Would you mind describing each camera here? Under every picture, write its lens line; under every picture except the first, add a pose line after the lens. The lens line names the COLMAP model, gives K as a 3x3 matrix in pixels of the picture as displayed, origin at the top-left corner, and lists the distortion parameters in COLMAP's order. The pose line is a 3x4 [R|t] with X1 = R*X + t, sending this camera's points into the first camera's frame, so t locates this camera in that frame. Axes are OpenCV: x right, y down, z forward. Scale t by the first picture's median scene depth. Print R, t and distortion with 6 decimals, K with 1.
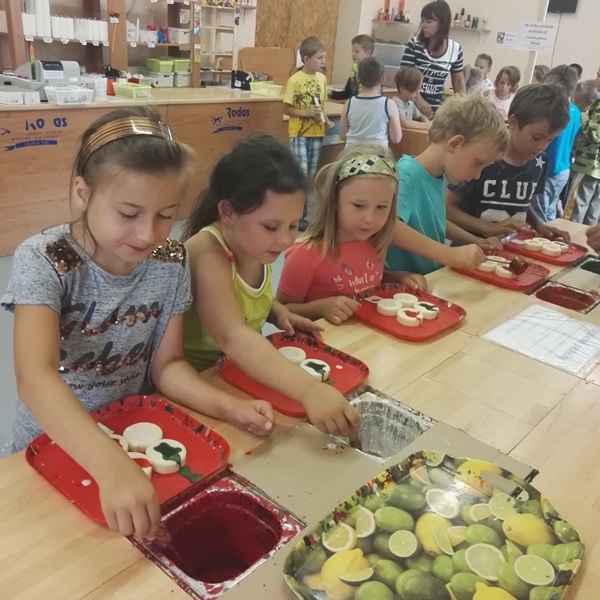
lens RADIAL K [[643.8, 0, 299.5], [0, 643.8, 293.3], [0, 0, 1]] dist [0.019058, 0.000000]
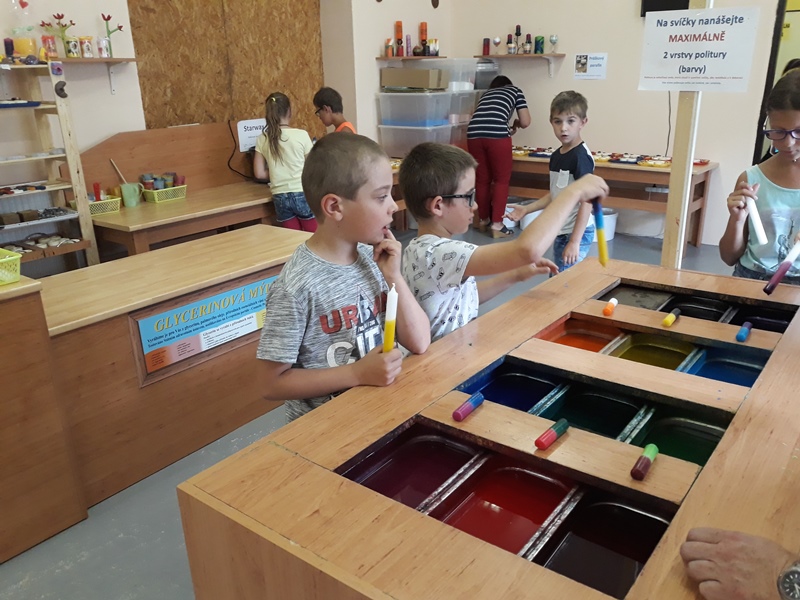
lens RADIAL K [[668.9, 0, 392.4], [0, 668.9, 308.3], [0, 0, 1]] dist [-0.024652, 0.035481]
pose [[0.993974, -0.109147, -0.010080, 0.189675], [0.108469, 0.992686, -0.052992, -0.252980], [0.015790, 0.051579, 0.998544, 0.634820]]
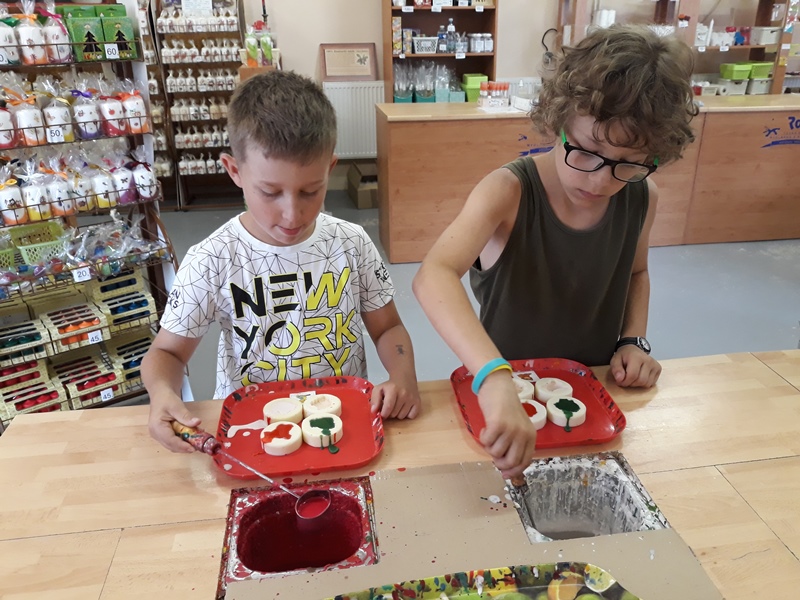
lens RADIAL K [[668.9, 0, 407.1], [0, 668.9, 295.2], [0, 0, 1]] dist [-0.024652, 0.035481]
pose [[0.754874, 0.172360, -0.632817, 0.090990], [-0.189199, 0.981061, 0.041520, -0.006006], [0.627988, 0.088386, 0.773187, 0.050288]]
